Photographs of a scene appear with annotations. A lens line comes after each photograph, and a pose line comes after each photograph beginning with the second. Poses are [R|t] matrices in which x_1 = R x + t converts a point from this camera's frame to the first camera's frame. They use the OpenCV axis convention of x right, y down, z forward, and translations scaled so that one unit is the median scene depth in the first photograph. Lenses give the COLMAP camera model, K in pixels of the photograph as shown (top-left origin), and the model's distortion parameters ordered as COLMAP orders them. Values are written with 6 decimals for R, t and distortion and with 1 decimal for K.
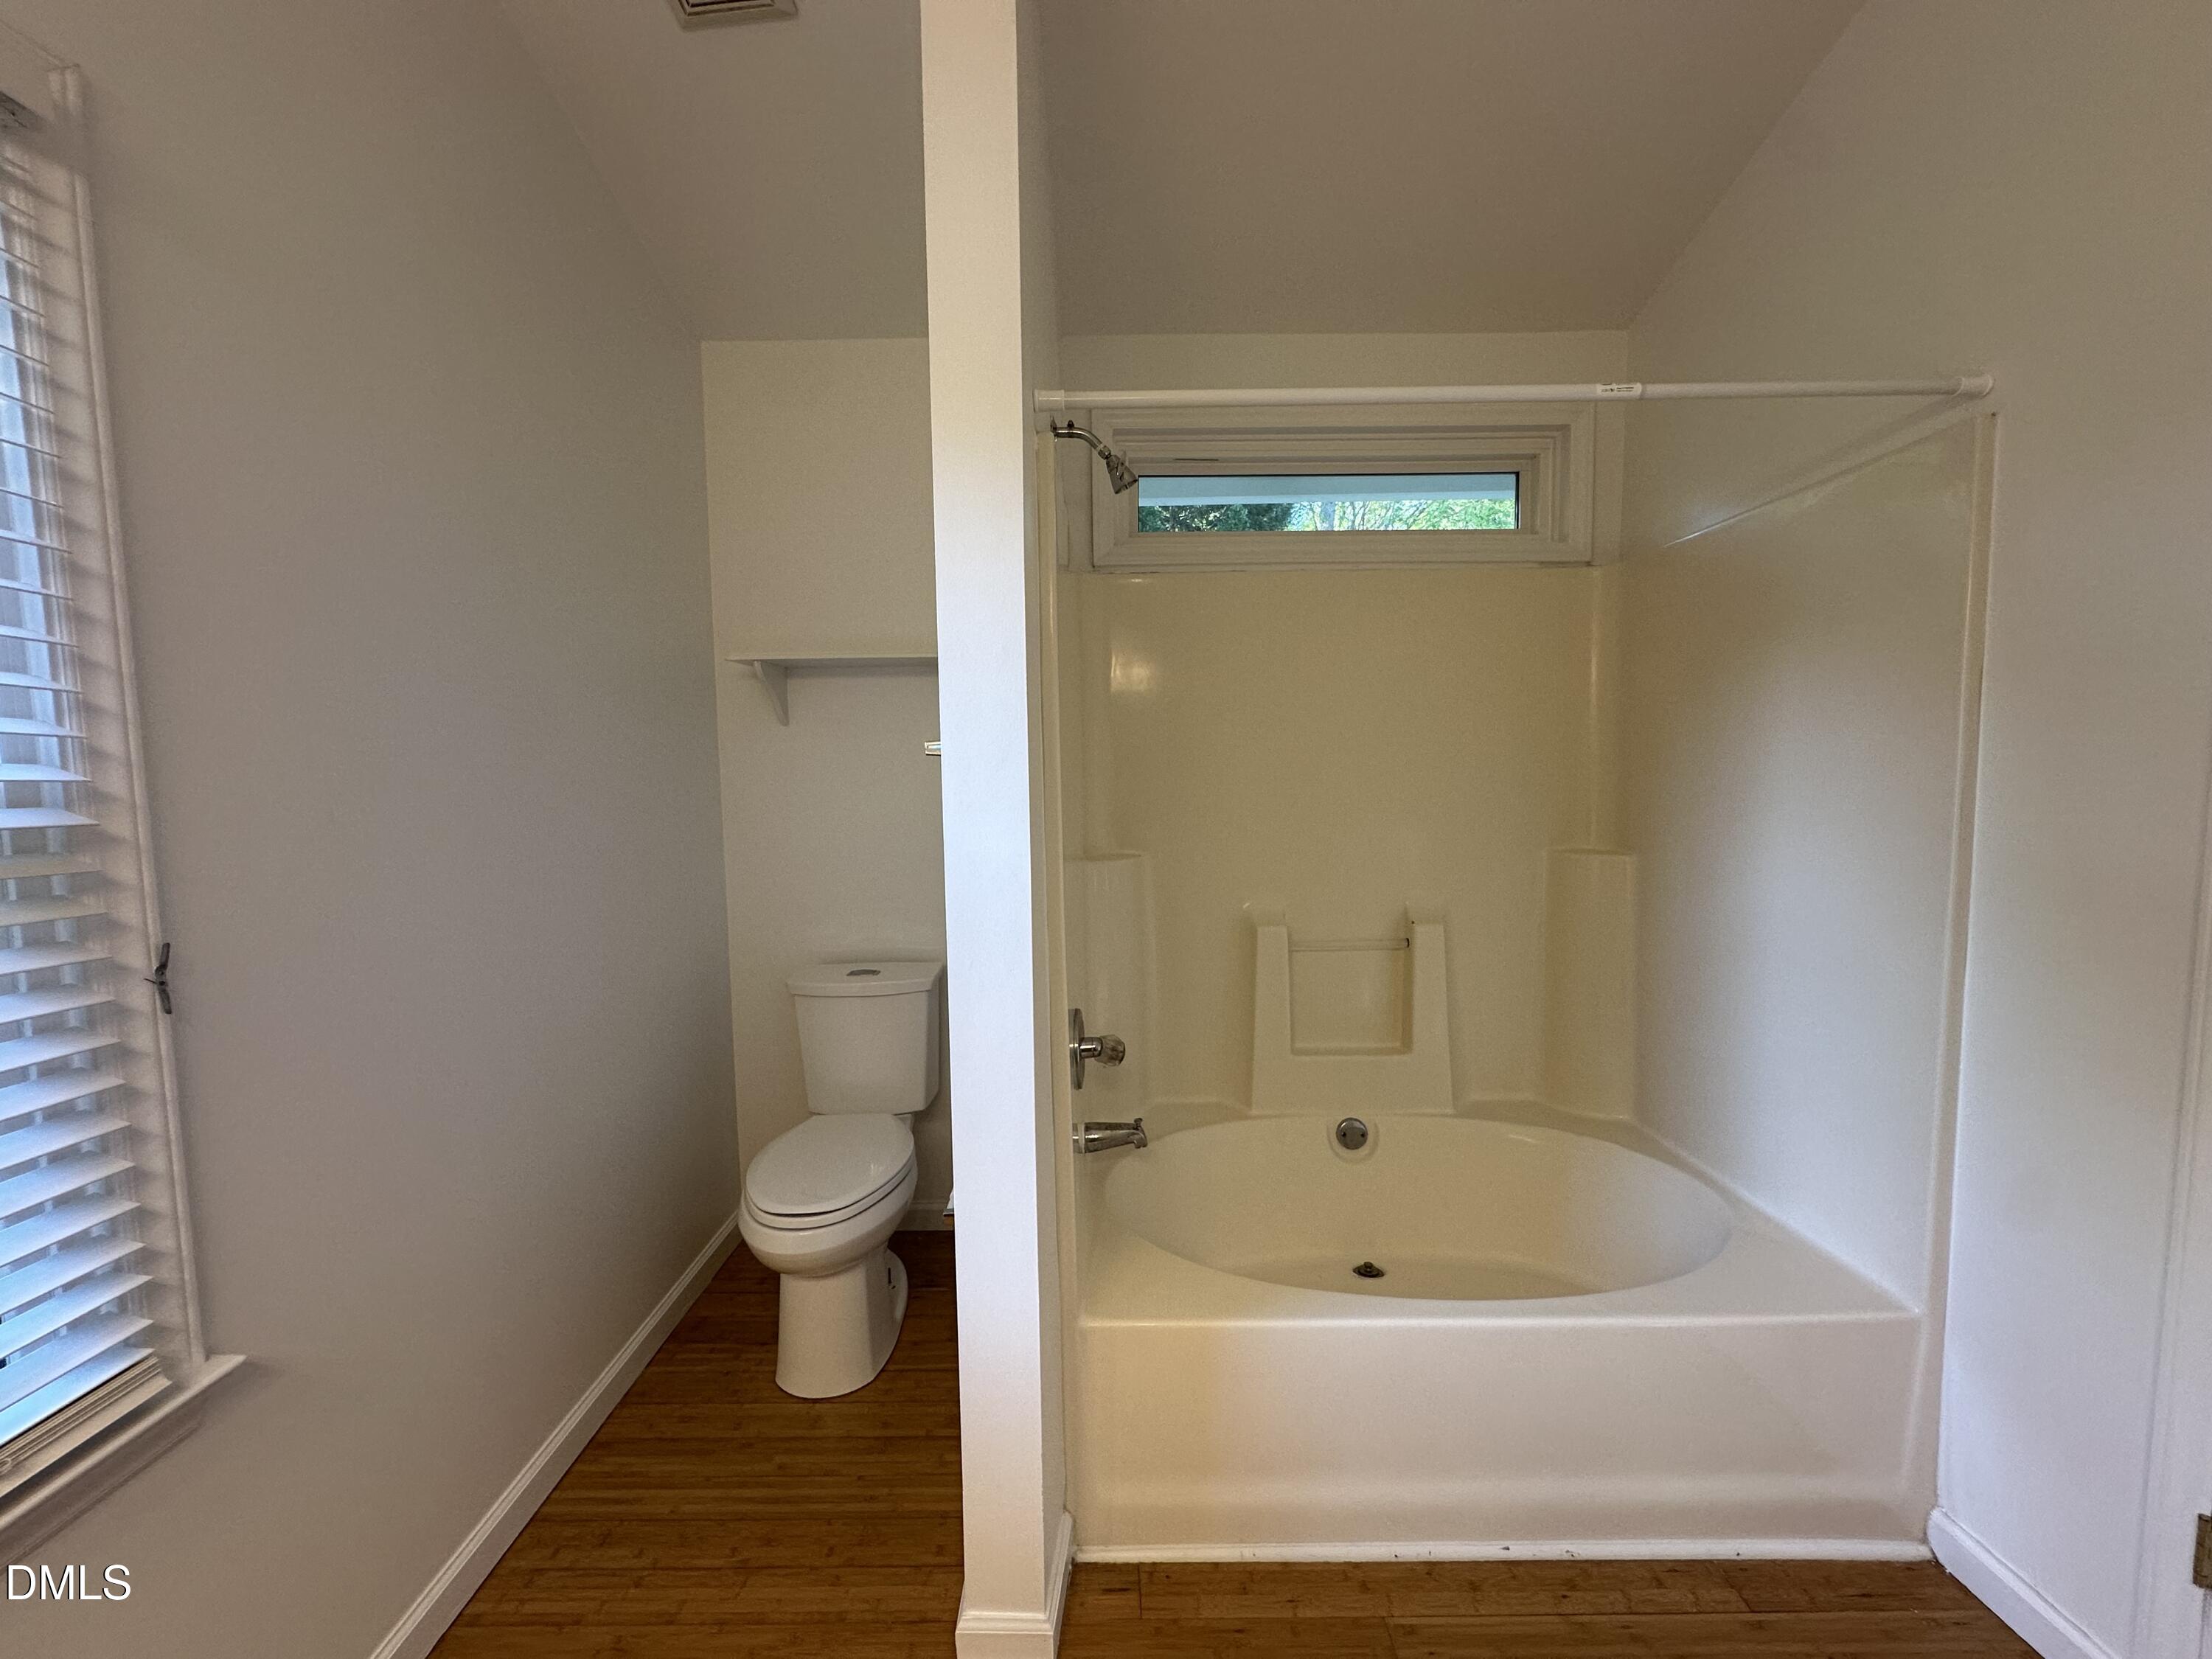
lens RADIAL K [[878.5, 0, 1104.1], [0, 878.5, 833.6], [0, 0, 1]] dist [-0.003149, -0.000604]
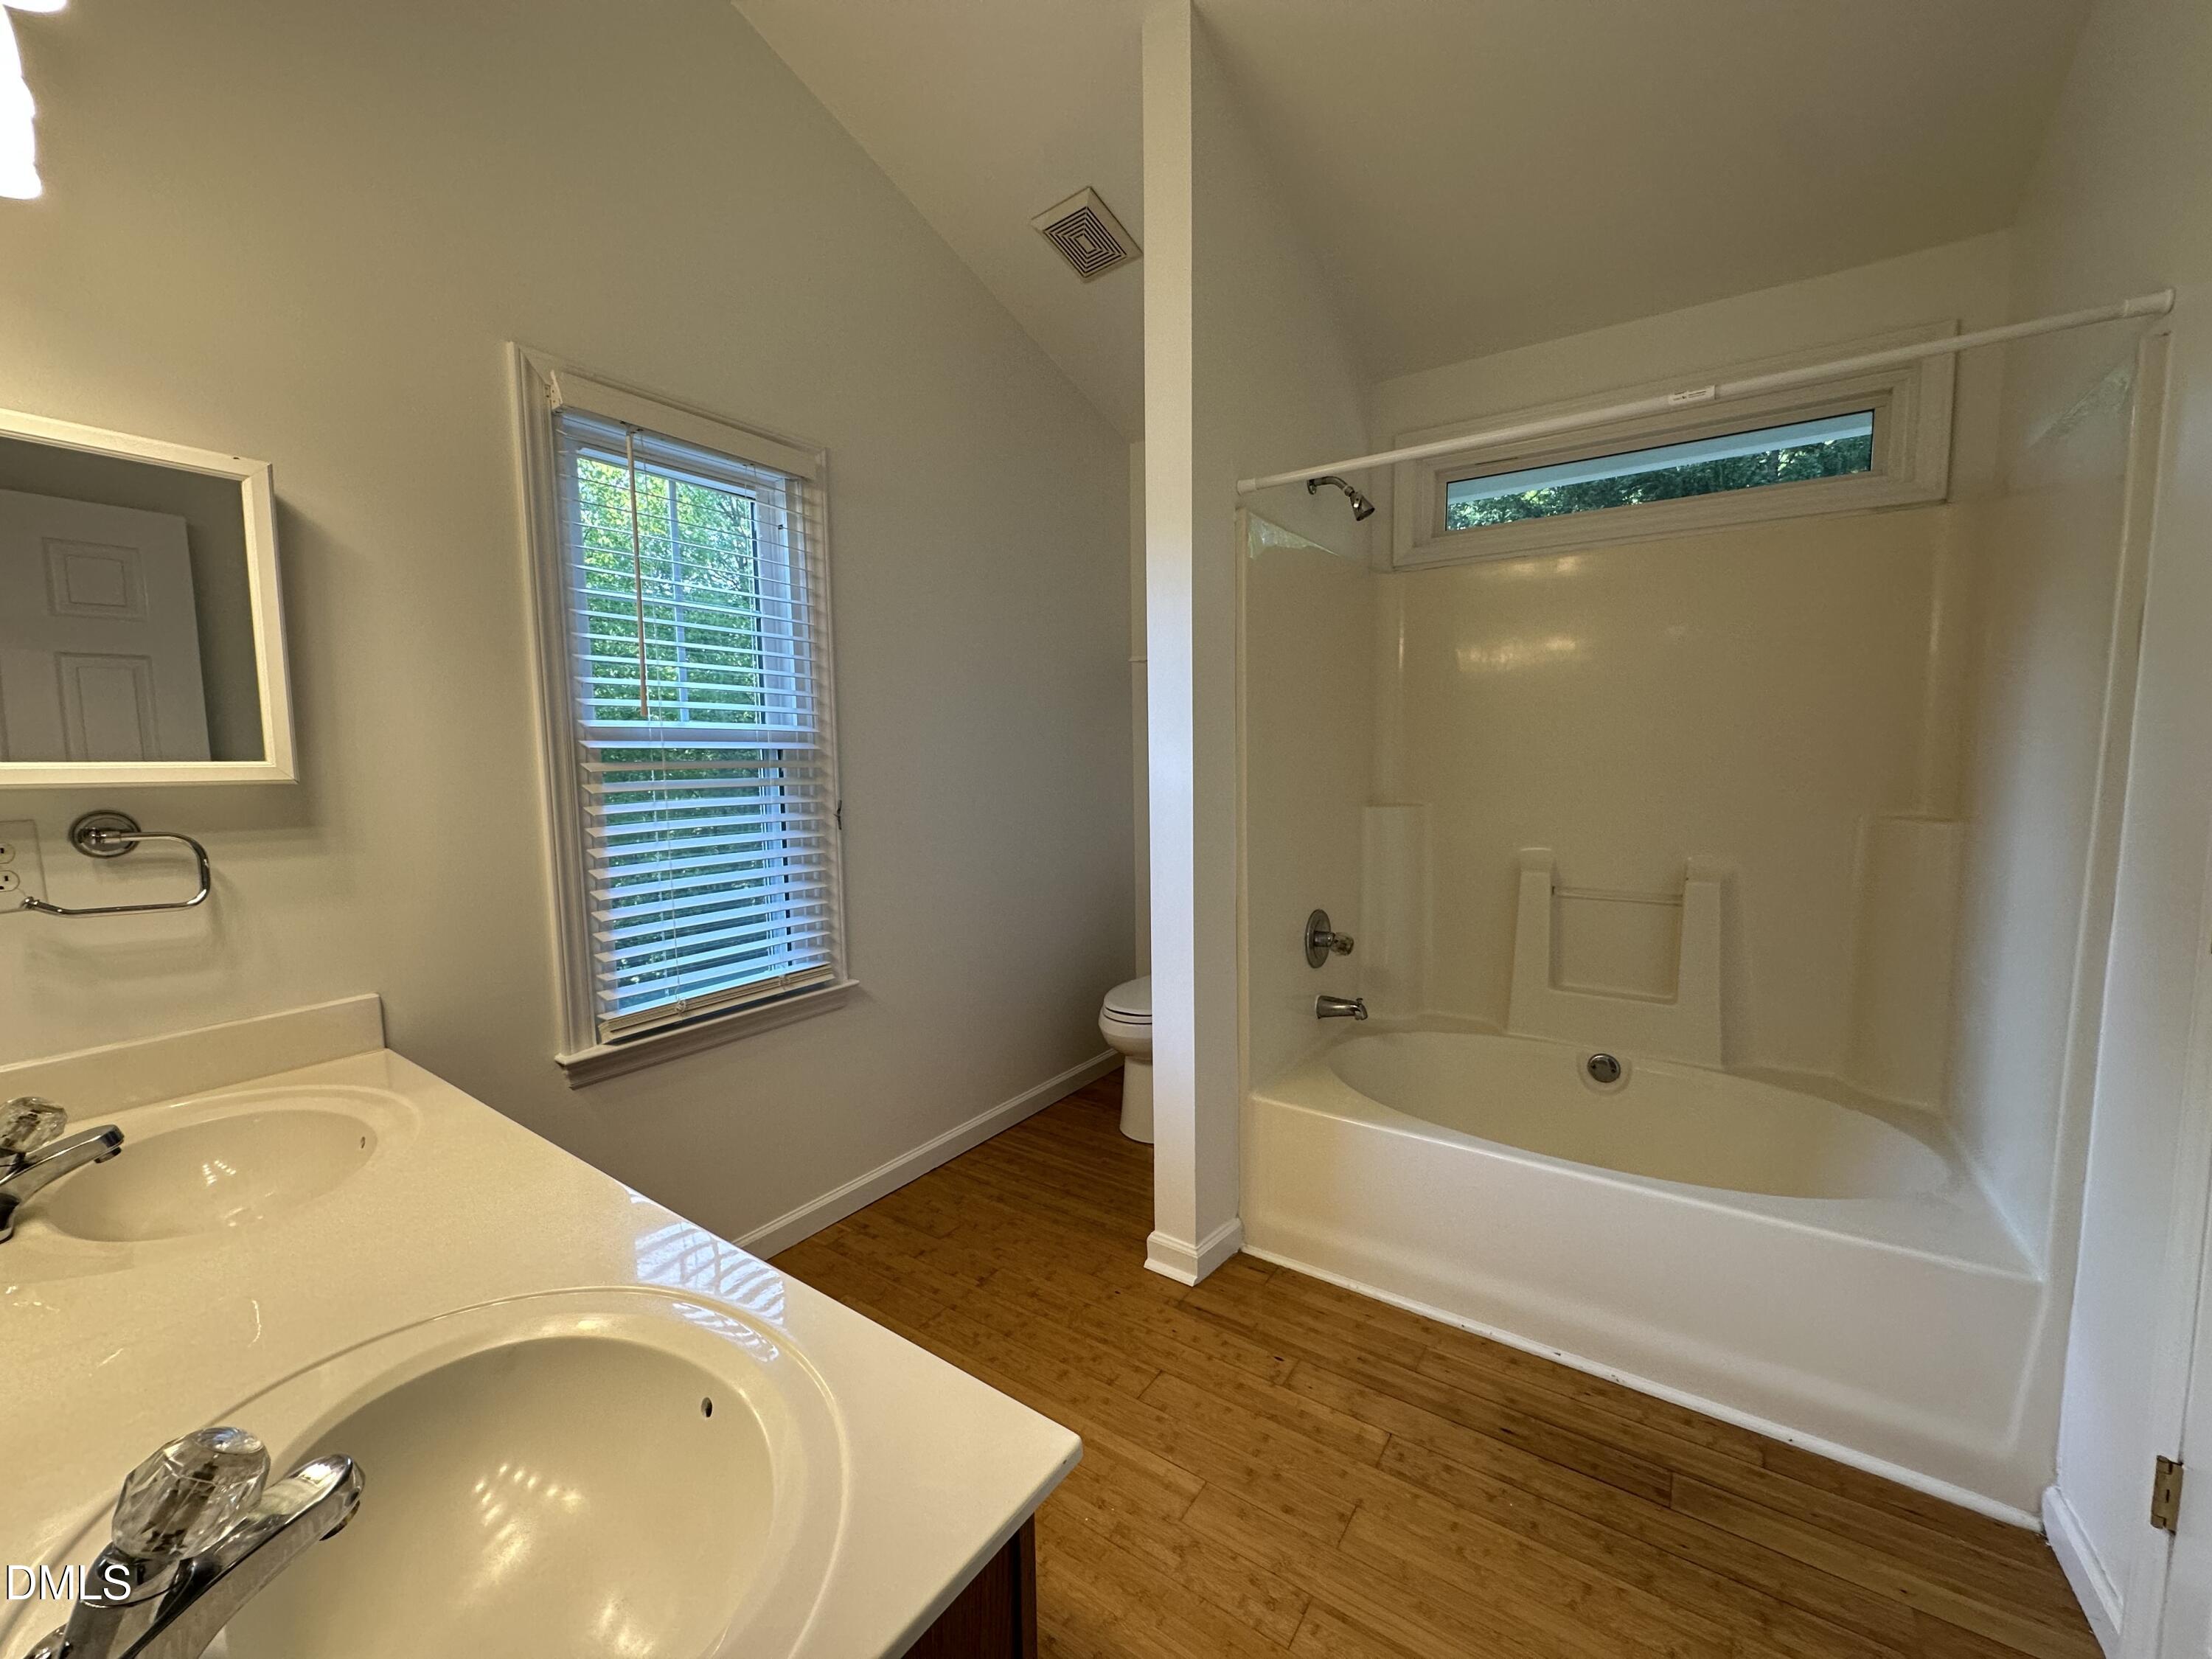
lens RADIAL K [[878.5, 0, 1105.5], [0, 878.5, 832.5], [0, 0, 1]] dist [-0.003149, -0.000604]
pose [[0.821977, 0.055306, -0.566828, 0.604308], [-0.043158, 0.998461, 0.034836, 0.064830], [0.567882, -0.004172, 0.823099, -0.387193]]
